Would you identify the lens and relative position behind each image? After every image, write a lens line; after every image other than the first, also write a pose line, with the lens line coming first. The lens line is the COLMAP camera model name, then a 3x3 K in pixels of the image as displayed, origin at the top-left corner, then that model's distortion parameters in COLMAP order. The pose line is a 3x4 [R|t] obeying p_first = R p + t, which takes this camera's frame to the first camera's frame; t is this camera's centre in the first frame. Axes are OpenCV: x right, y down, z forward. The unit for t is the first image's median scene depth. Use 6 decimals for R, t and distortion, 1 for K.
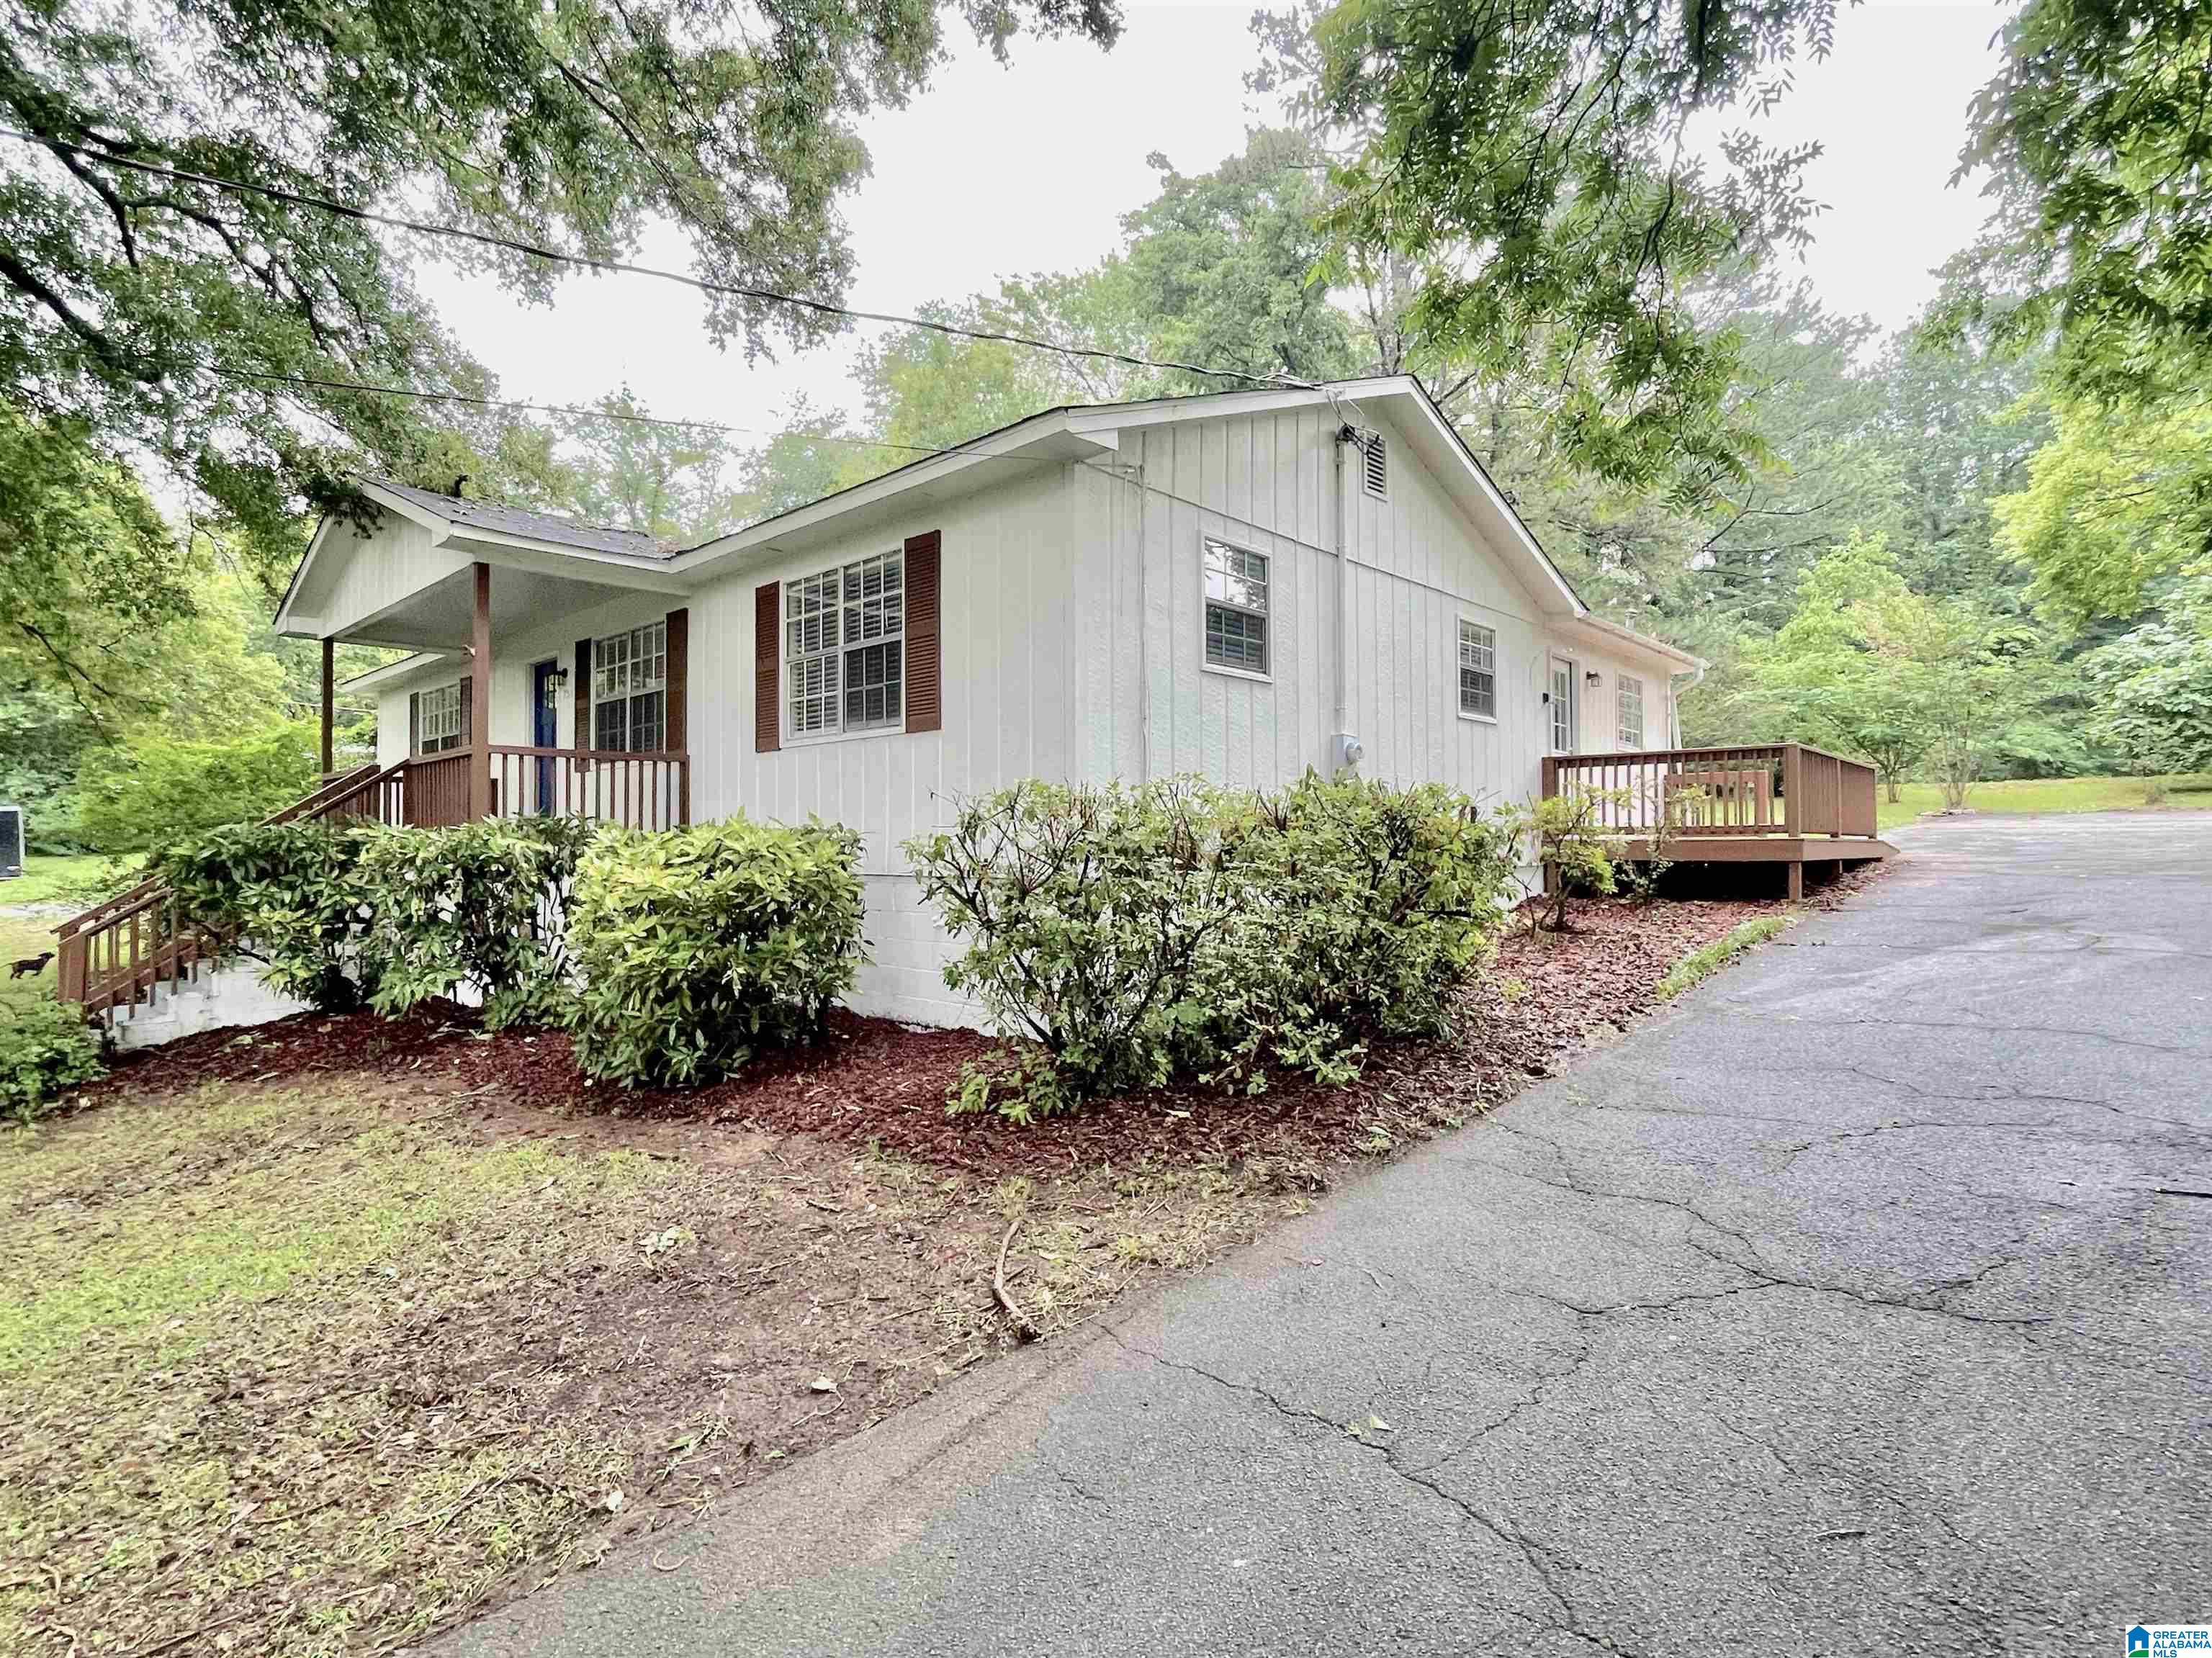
lens RADIAL K [[1109.5, 0, 1099.3], [0, 1109.5, 825.8], [0, 0, 1]] dist [-0.006554, 0.000074]
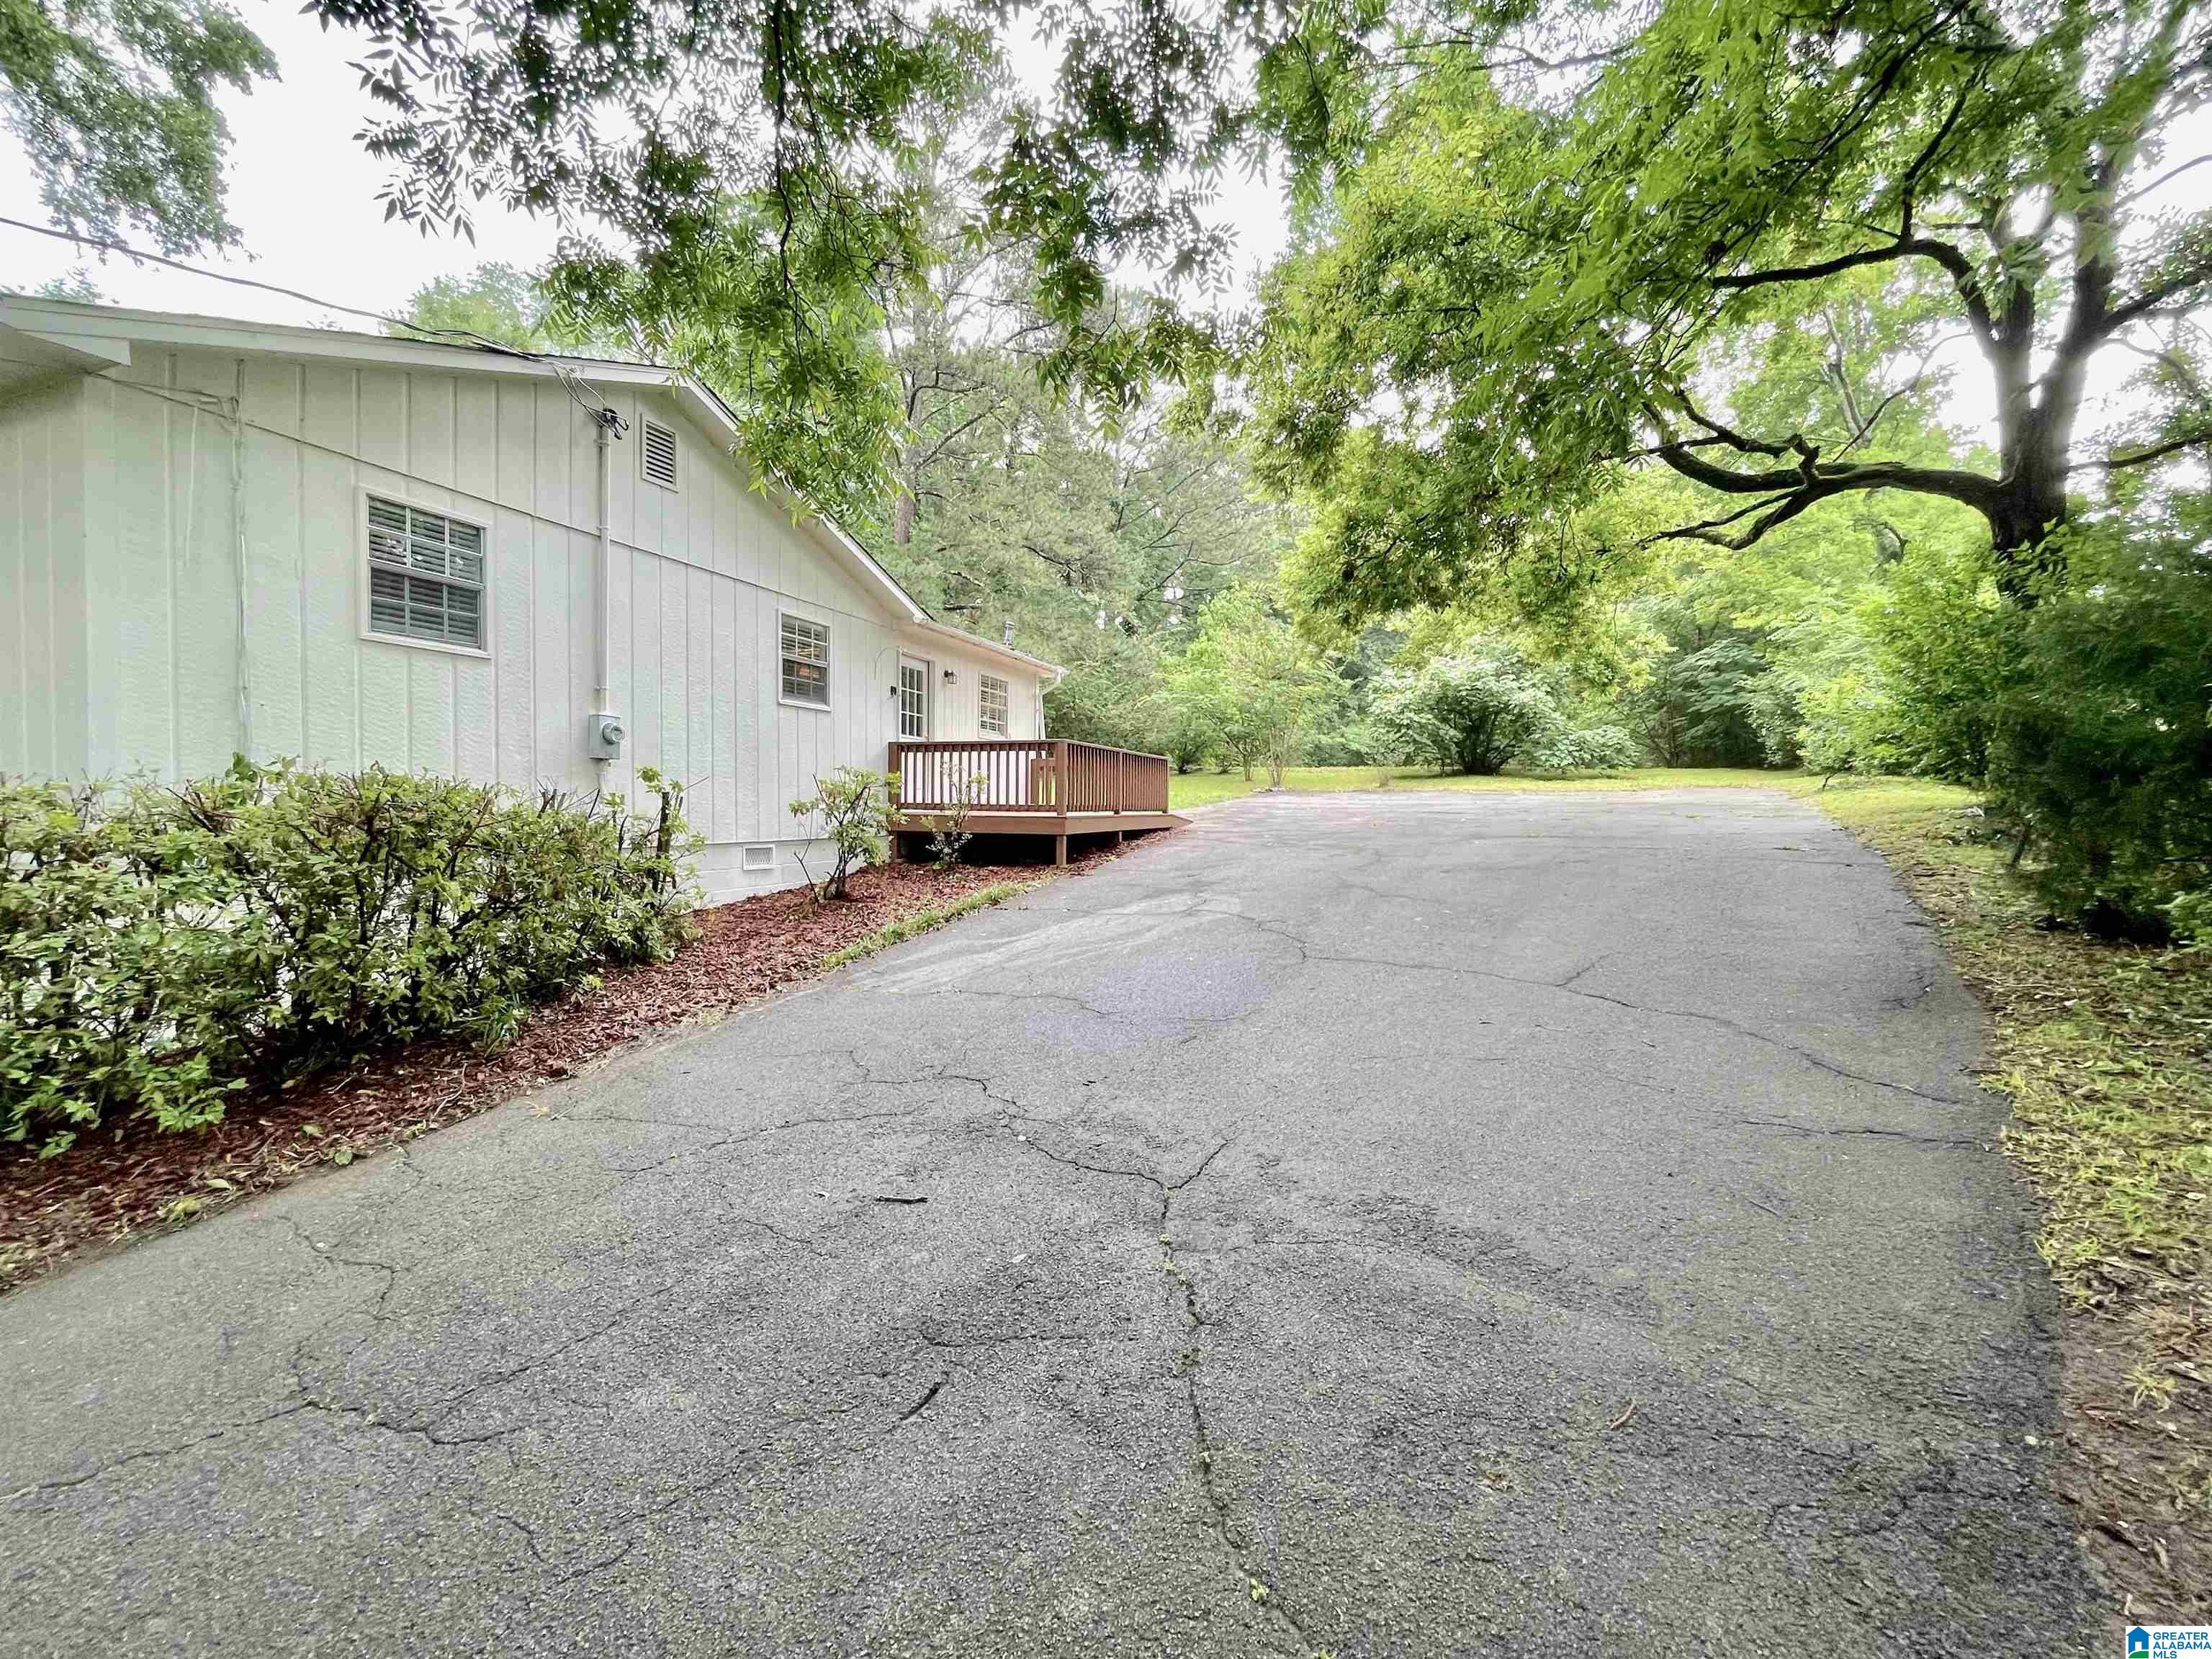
lens RADIAL K [[898.5, 0, 1097.0], [0, 898.5, 830.8], [0, 0, 1]] dist [0.002163, -0.004302]
pose [[0.927862, -0.000483, 0.372923, 0.286819], [-0.018605, 0.998694, 0.047583, -0.020715], [-0.372459, -0.051088, 0.926641, 0.052120]]
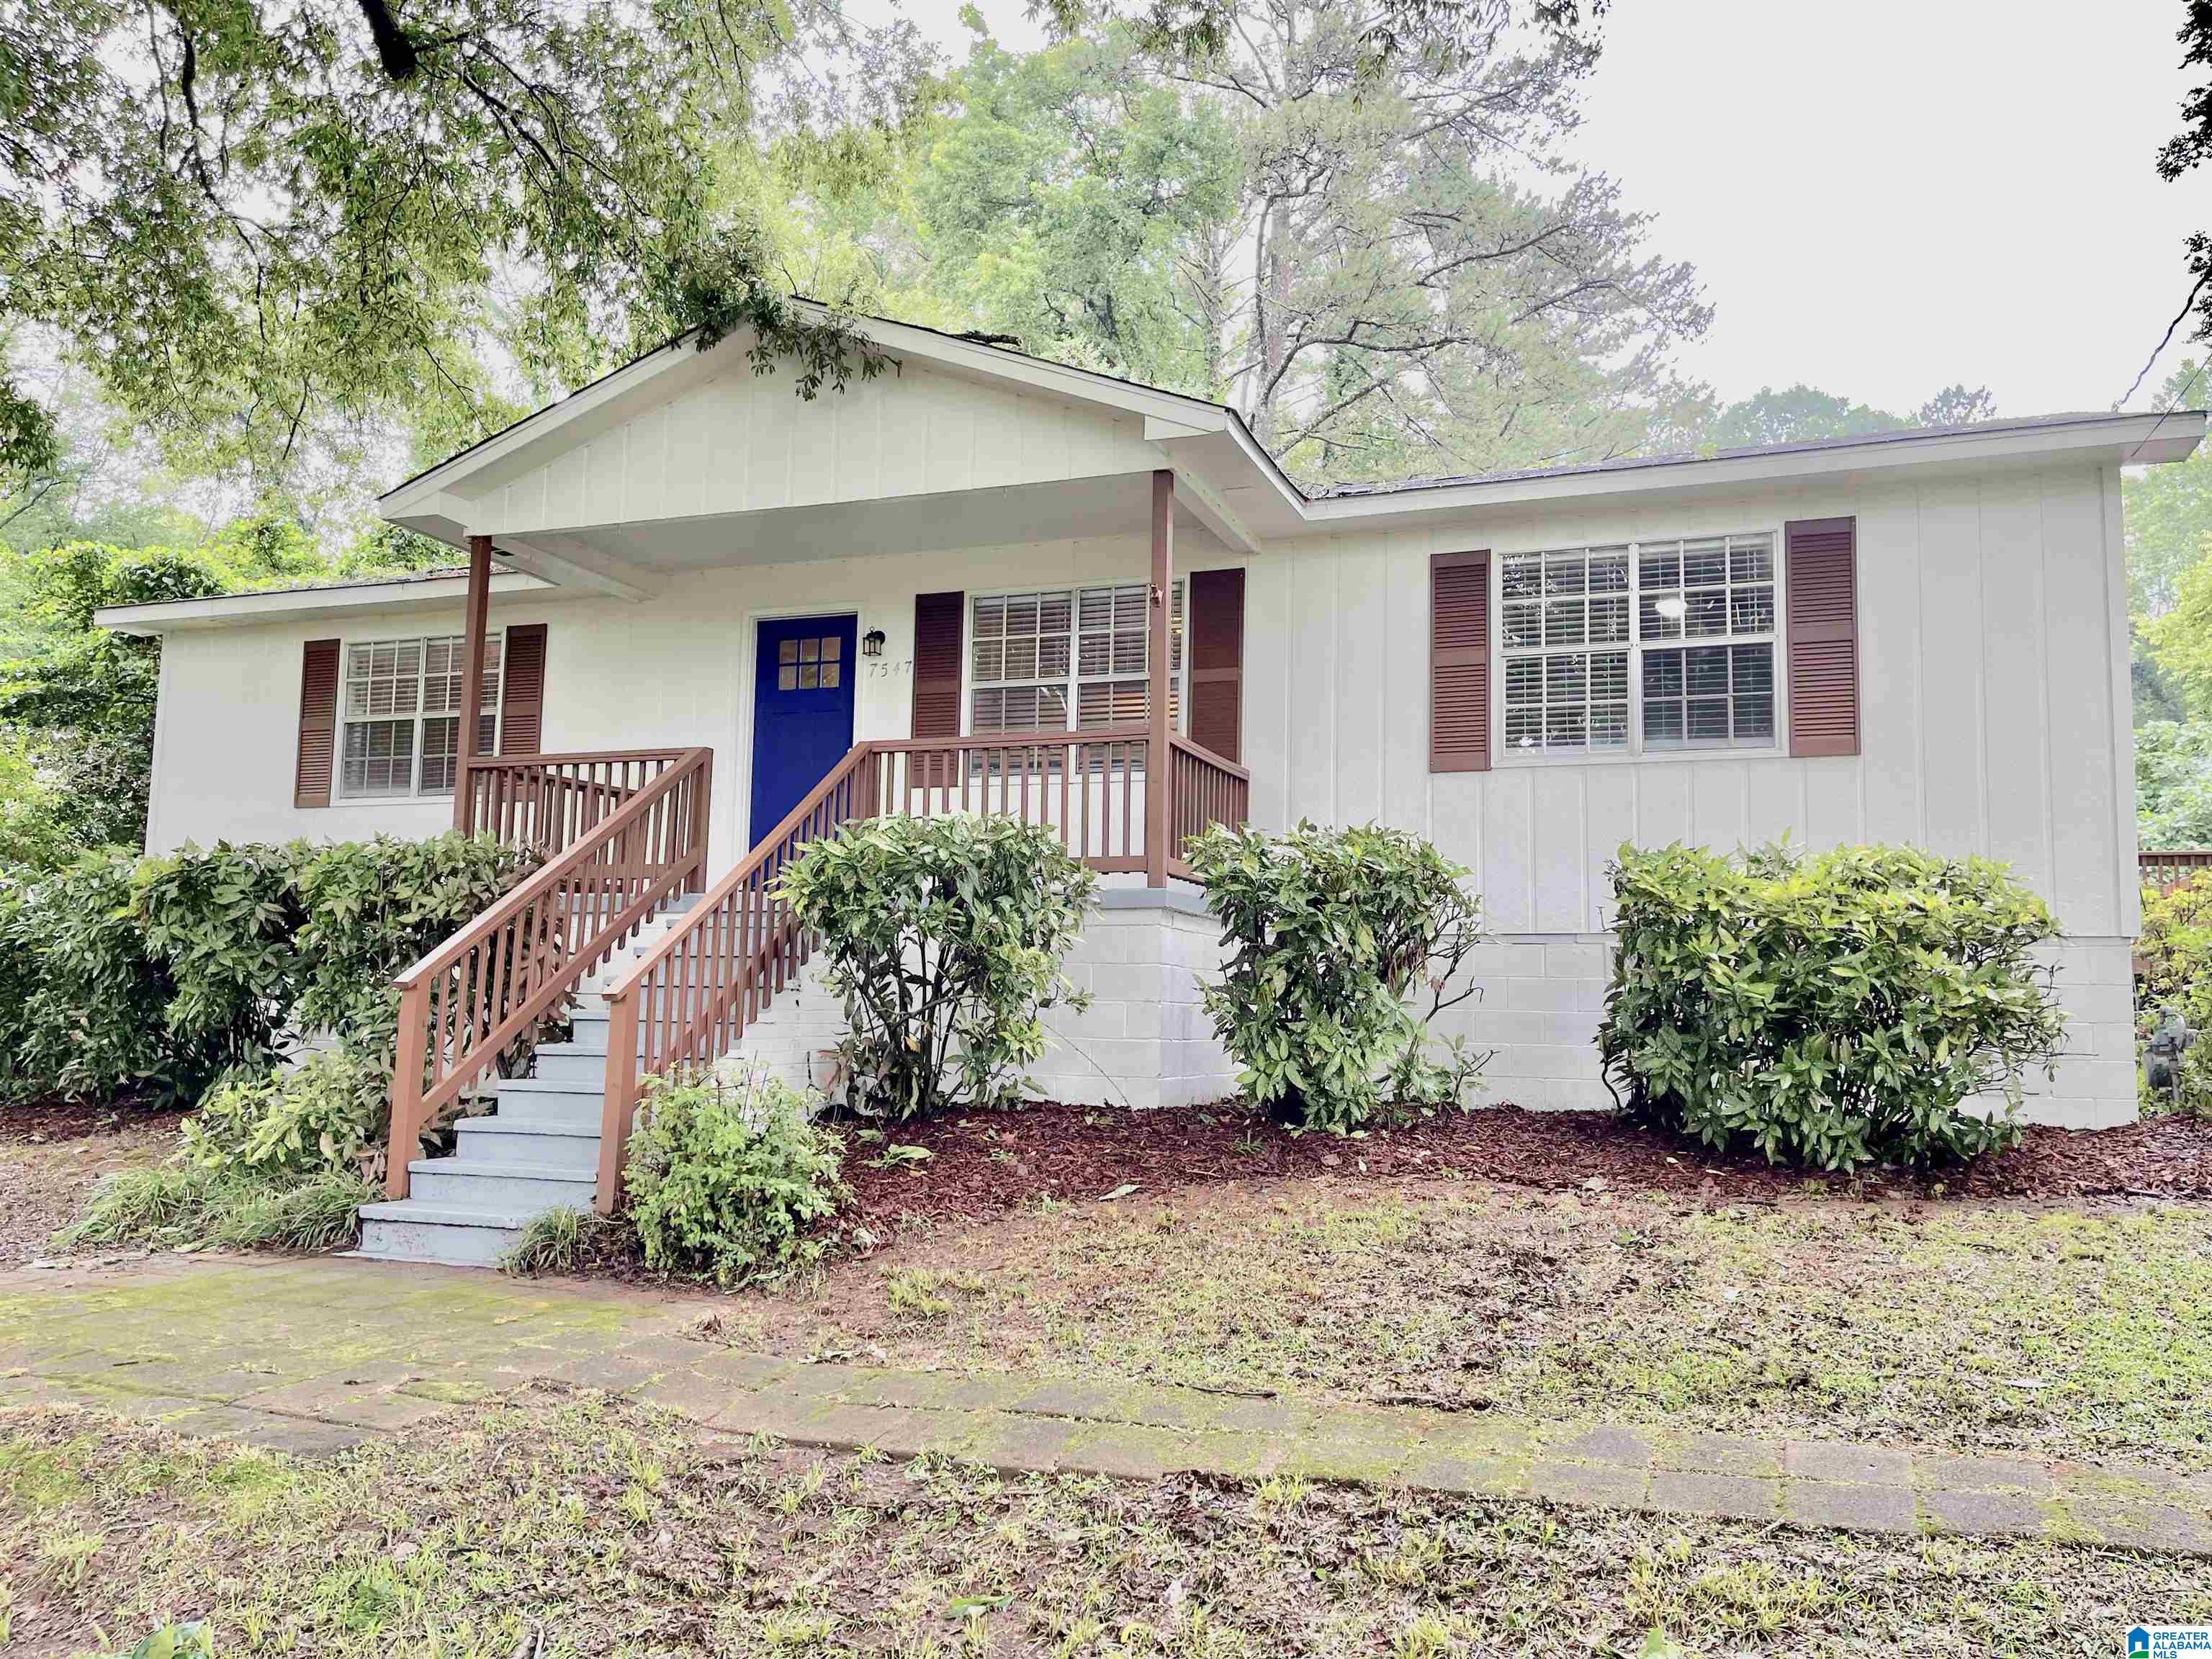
lens RADIAL K [[1663.2, 0, 1106.0], [0, 1663.2, 829.5], [0, 0, 1]] dist [0.044713, -0.074423]
pose [[0.926186, 0.065847, 0.371274, -0.665890], [-0.031045, 0.994608, -0.098951, 0.065126], [-0.375787, 0.080121, 0.923236, 0.036693]]
